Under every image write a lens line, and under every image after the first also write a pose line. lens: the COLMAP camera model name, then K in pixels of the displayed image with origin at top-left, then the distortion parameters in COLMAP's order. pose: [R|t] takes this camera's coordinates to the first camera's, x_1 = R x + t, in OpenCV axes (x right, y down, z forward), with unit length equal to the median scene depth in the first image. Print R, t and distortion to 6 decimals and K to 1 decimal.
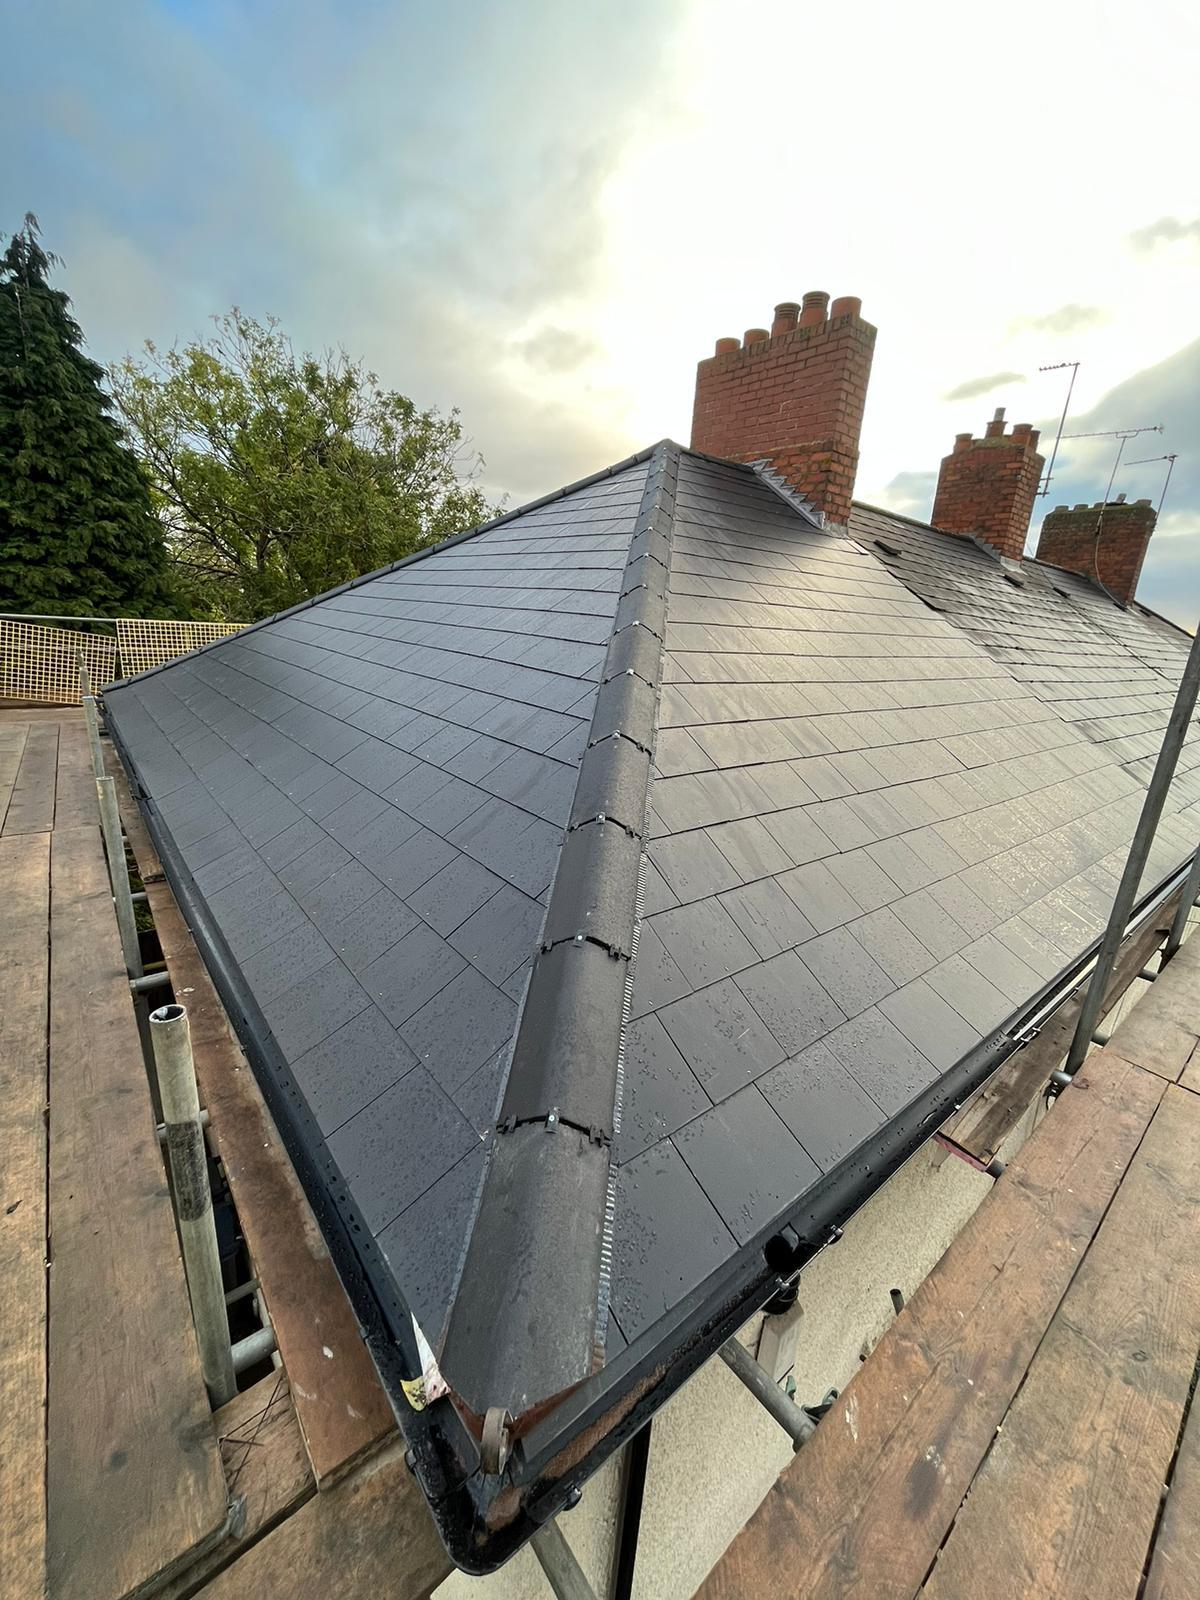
lens RADIAL K [[640.6, 0, 604.3], [0, 640.6, 799.1], [0, 0, 1]] dist [0.001411, 0.001495]
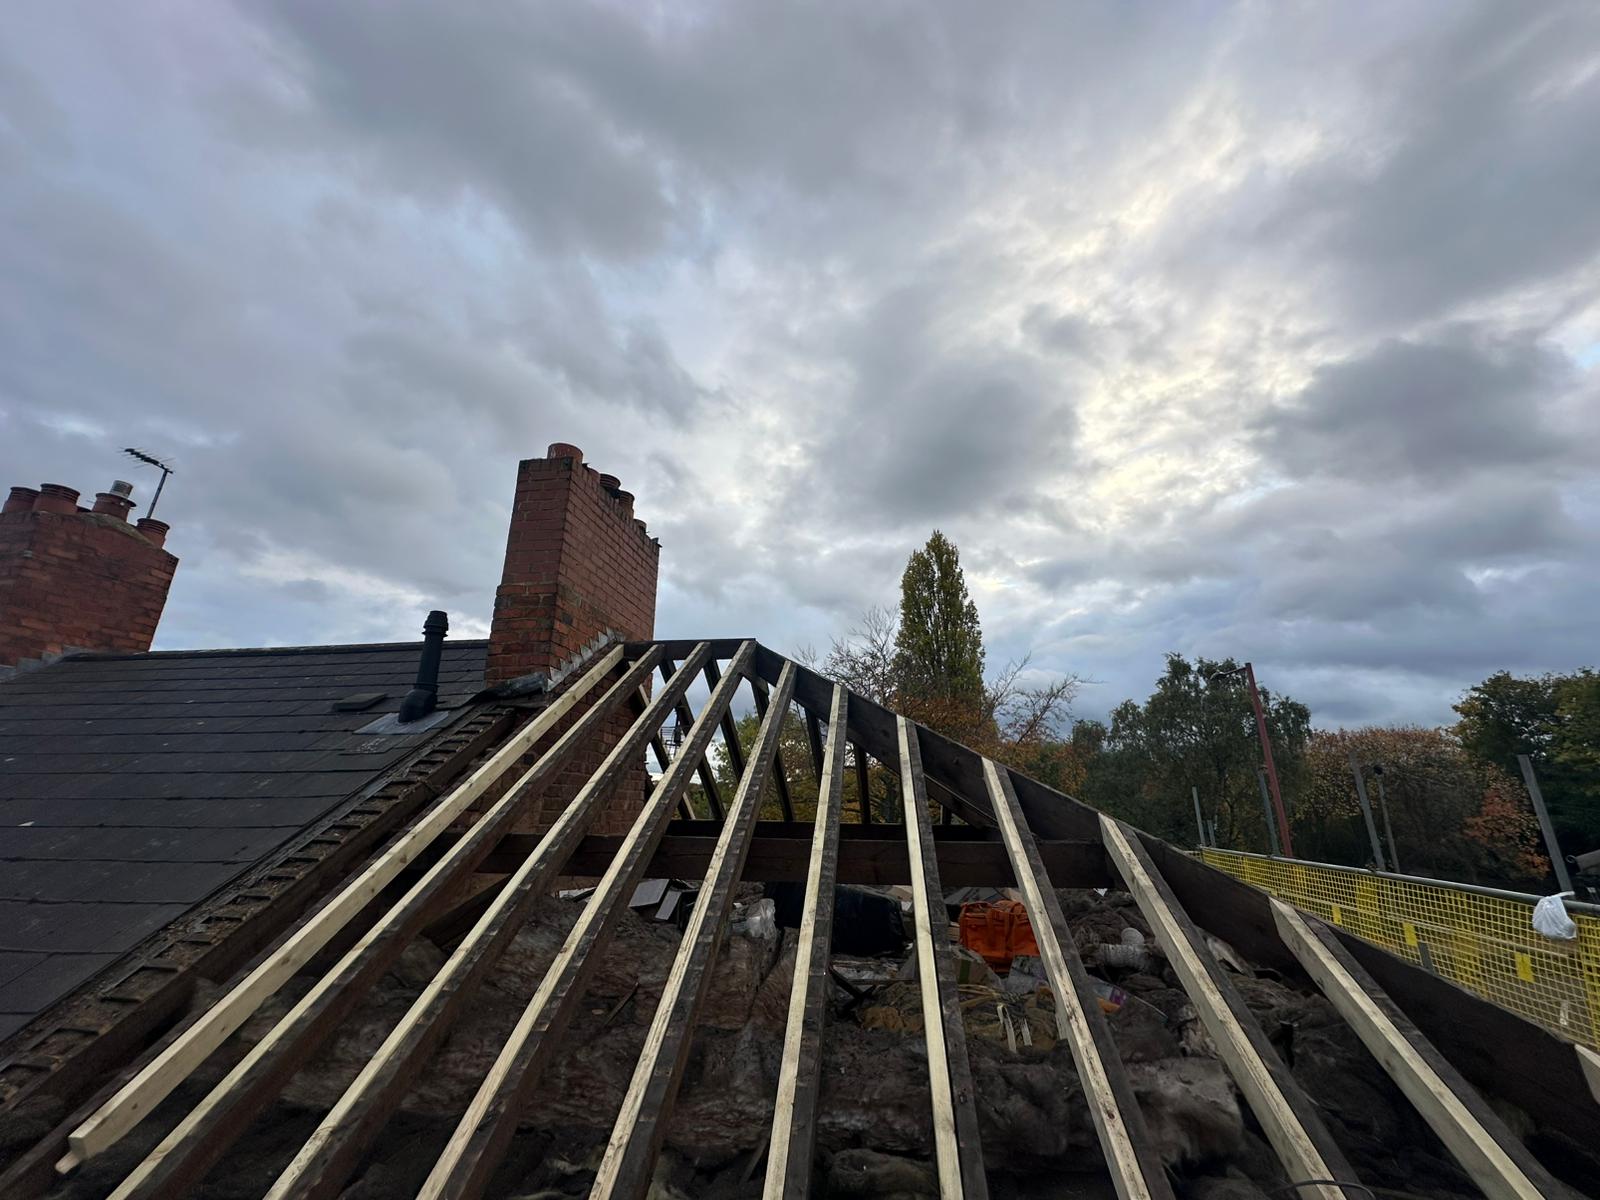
lens RADIAL K [[640.6, 0, 802.6], [0, 640.6, 596.7], [0, 0, 1]] dist [0.001411, 0.001495]
pose [[-0.664690, 0.154678, 0.730933, -0.360366], [0.155701, 0.985532, -0.066965, -0.328509], [-0.730716, 0.069296, -0.679156, 0.947877]]
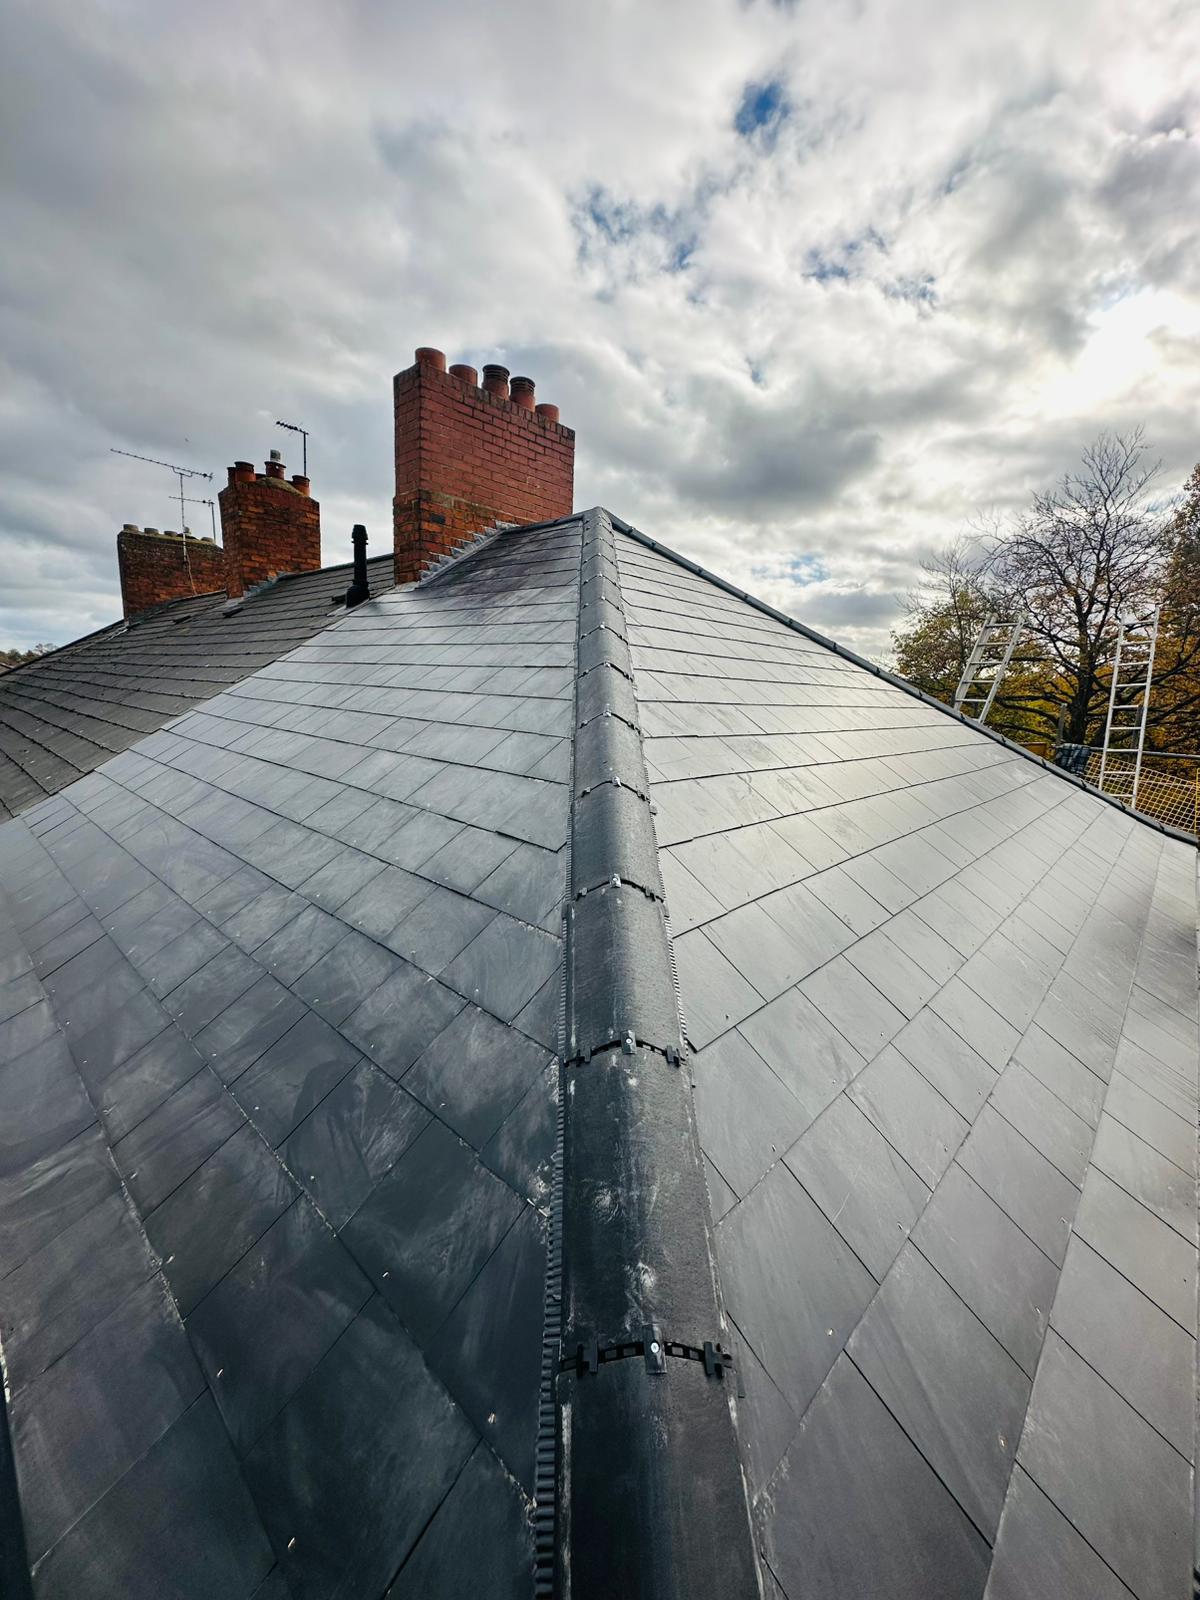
lens RADIAL K [[640.6, 0, 602.1], [0, 640.6, 799.7], [0, 0, 1]] dist [0.001411, 0.001495]
pose [[-0.123700, -0.248255, 0.960764, -0.550916], [0.230703, 0.934476, 0.271166, -0.252998], [-0.965129, 0.255194, -0.058322, 0.704810]]
